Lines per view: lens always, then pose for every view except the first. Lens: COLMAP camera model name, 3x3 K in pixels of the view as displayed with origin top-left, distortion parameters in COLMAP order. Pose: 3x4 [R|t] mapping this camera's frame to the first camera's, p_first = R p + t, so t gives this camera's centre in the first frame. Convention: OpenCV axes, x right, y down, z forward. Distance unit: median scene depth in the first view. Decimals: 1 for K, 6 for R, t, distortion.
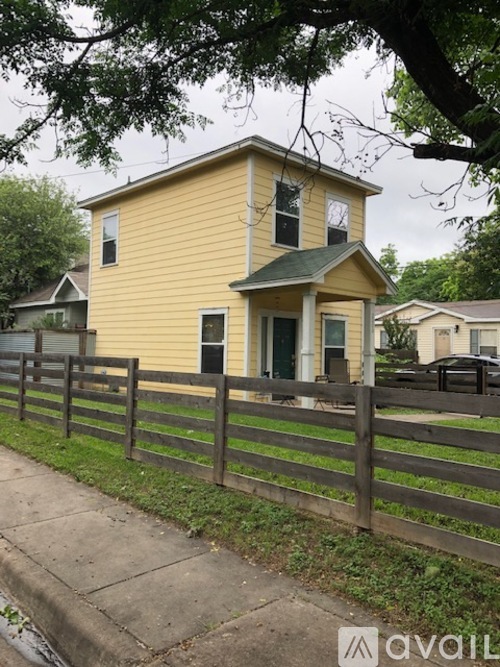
lens RADIAL K [[552.3, 0, 250.0], [0, 552.3, 333.5], [0, 0, 1]] dist [0.003383, 0.001097]
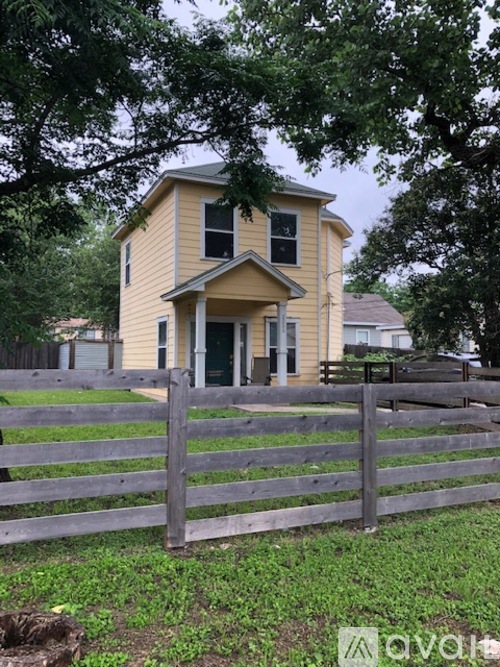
lens RADIAL K [[552.3, 0, 250.0], [0, 552.3, 333.5], [0, 0, 1]] dist [0.003383, 0.001097]
pose [[0.944099, -0.034165, -0.327888, 0.494129], [0.026817, 0.999278, -0.026906, 0.027551], [0.328570, 0.016609, 0.944334, -0.049695]]
